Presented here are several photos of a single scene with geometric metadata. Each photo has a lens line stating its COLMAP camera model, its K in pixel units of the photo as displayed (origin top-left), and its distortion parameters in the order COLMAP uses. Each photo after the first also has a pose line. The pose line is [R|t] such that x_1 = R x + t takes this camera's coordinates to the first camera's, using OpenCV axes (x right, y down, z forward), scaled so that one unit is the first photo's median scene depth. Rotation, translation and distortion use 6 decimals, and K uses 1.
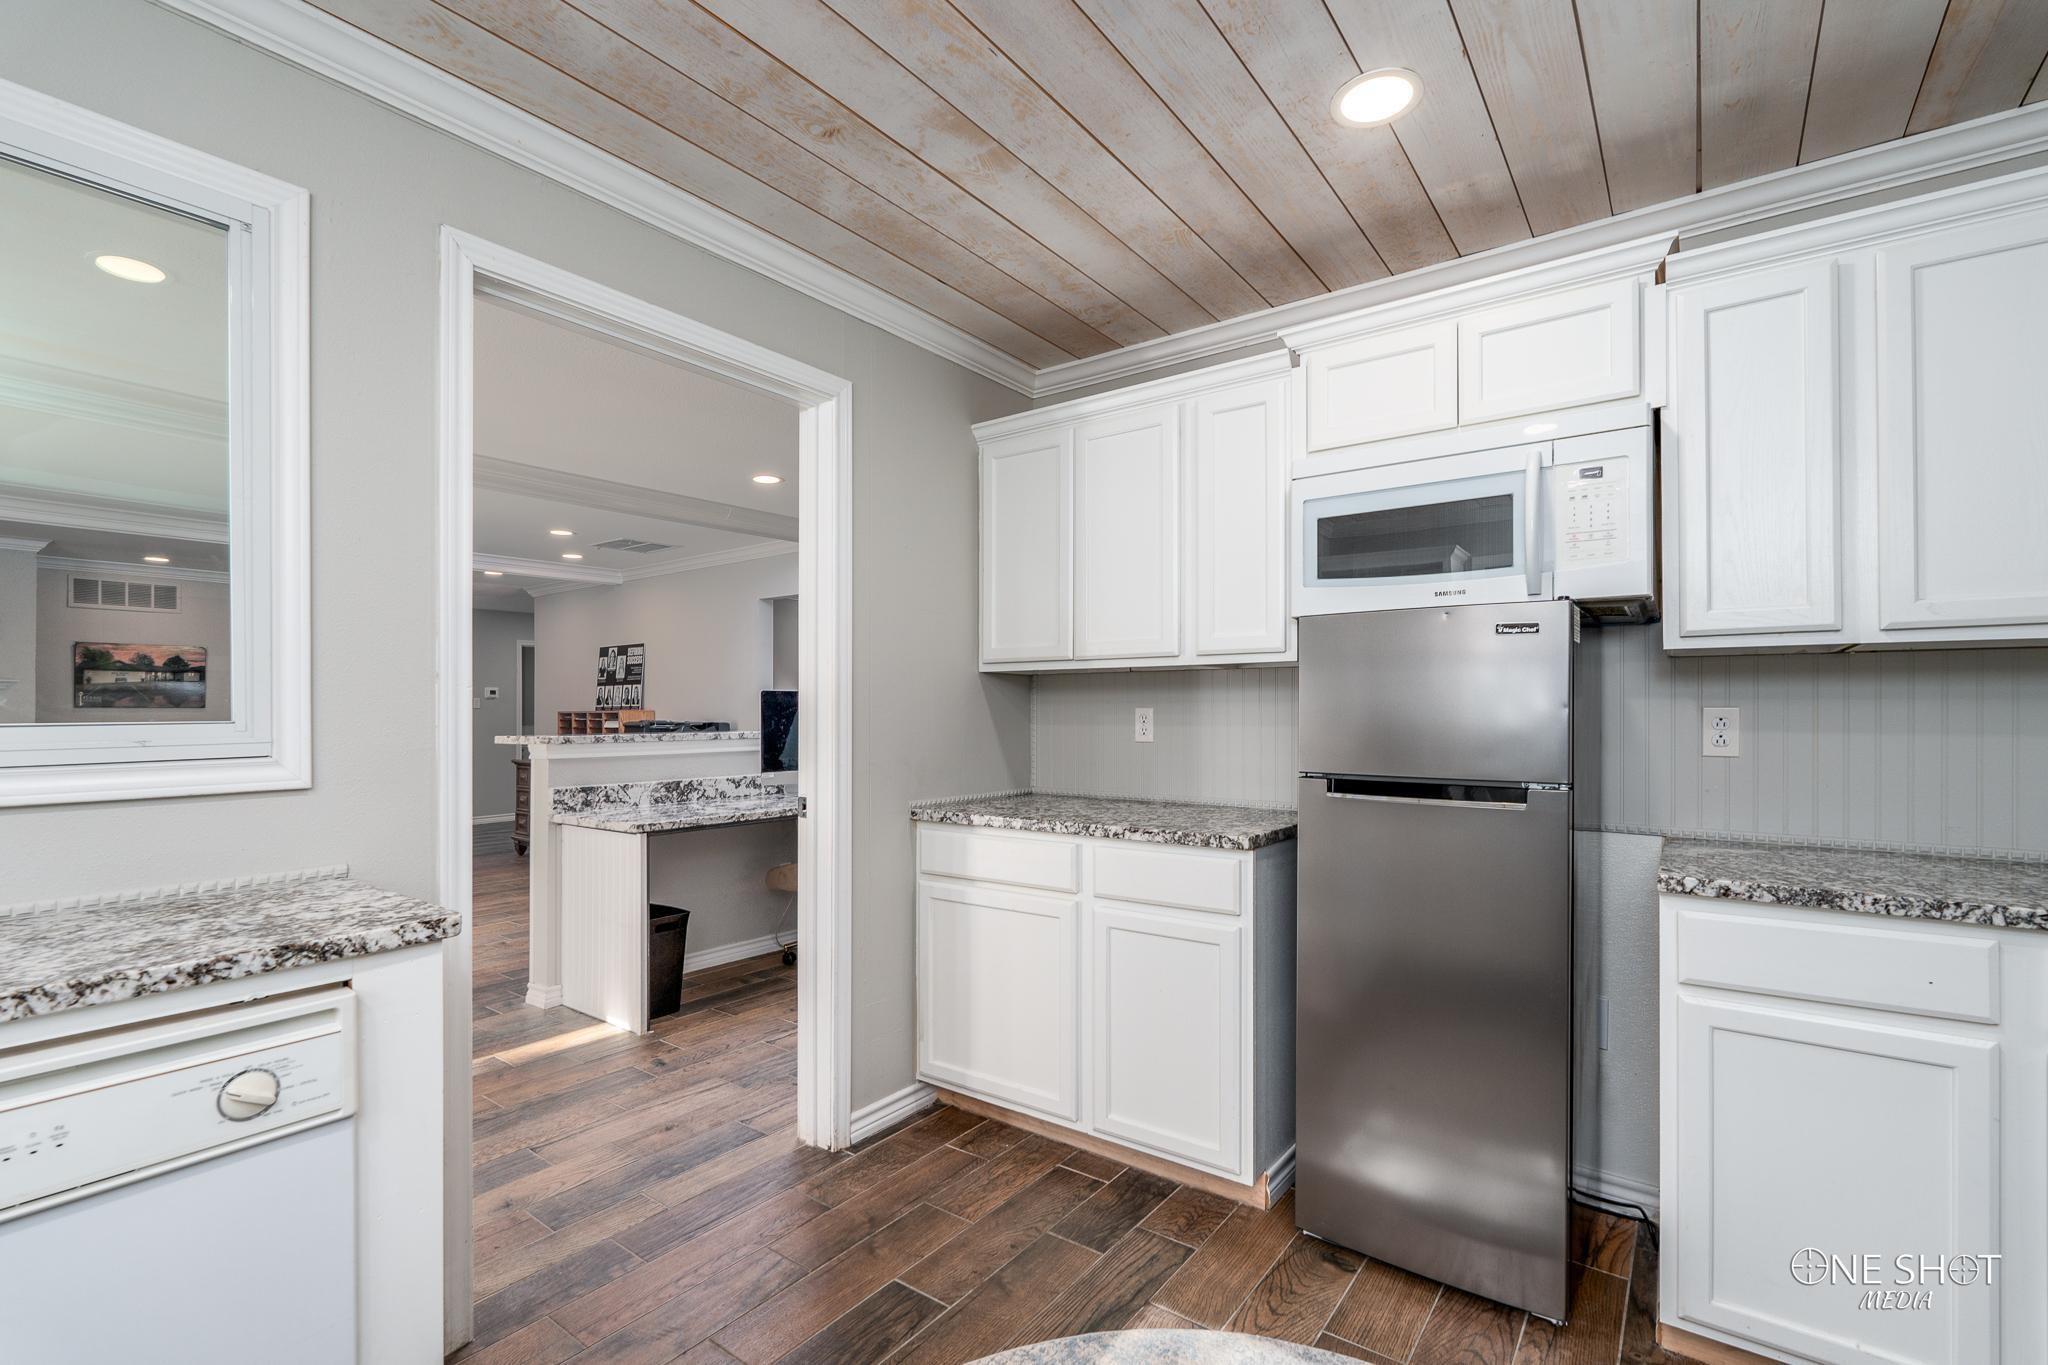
lens RADIAL K [[929.2, 0, 1031.8], [0, 929.2, 705.3], [0, 0, 1]] dist [0.000808, -0.000289]
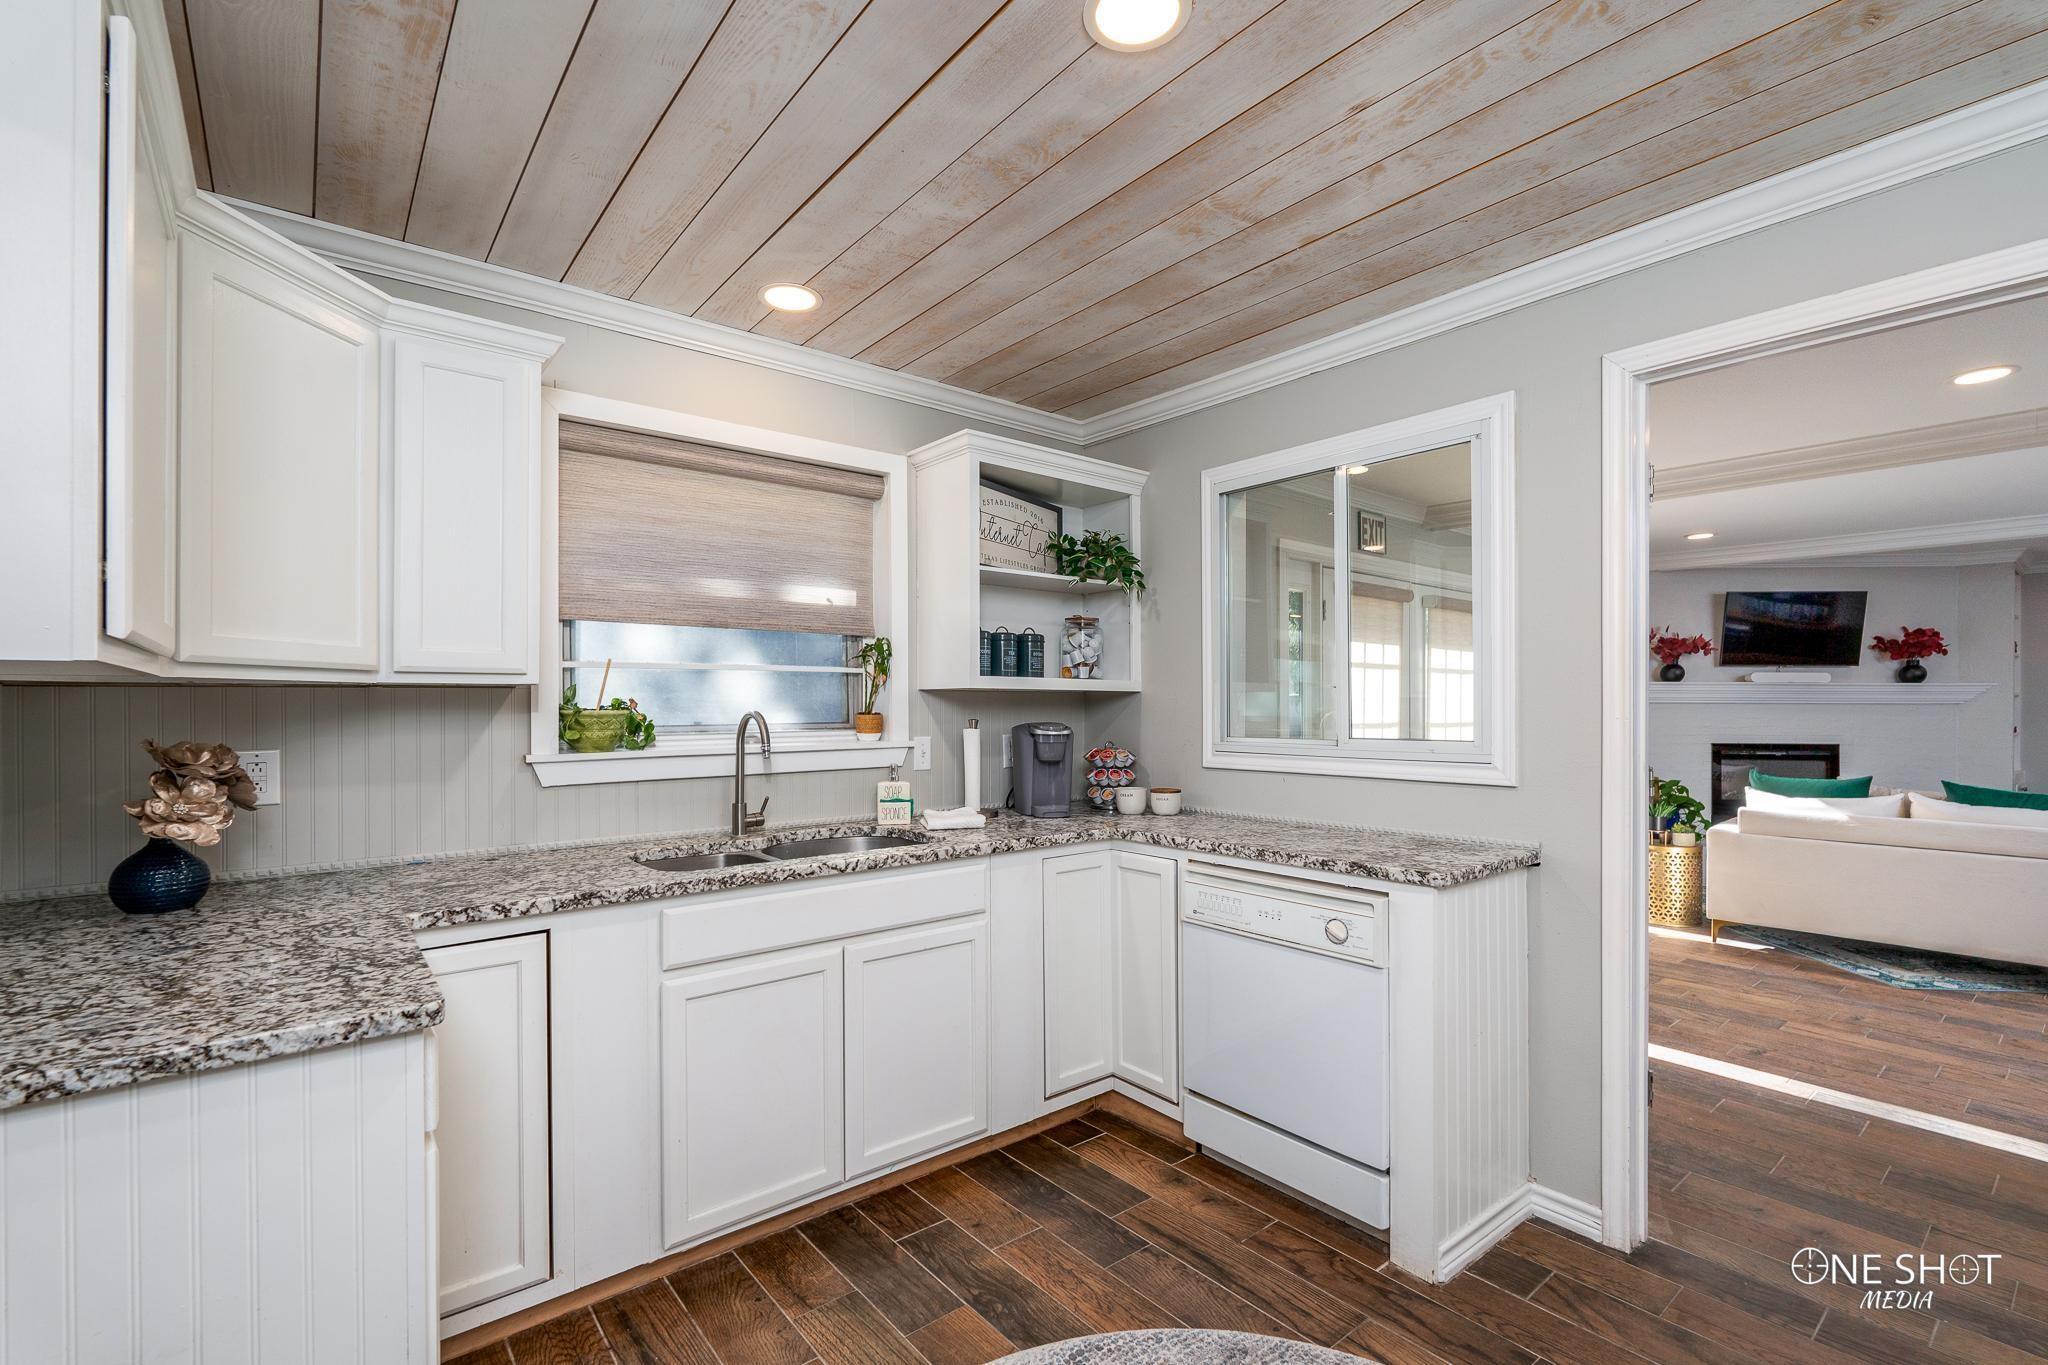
lens RADIAL K [[929.2, 0, 1031.8], [0, 929.2, 705.3], [0, 0, 1]] dist [0.000808, -0.000289]
pose [[-0.264954, -0.003998, -0.964253, 1.126740], [0.000122, 0.999991, -0.004180, -0.048461], [0.964261, -0.001225, -0.264951, 0.825735]]
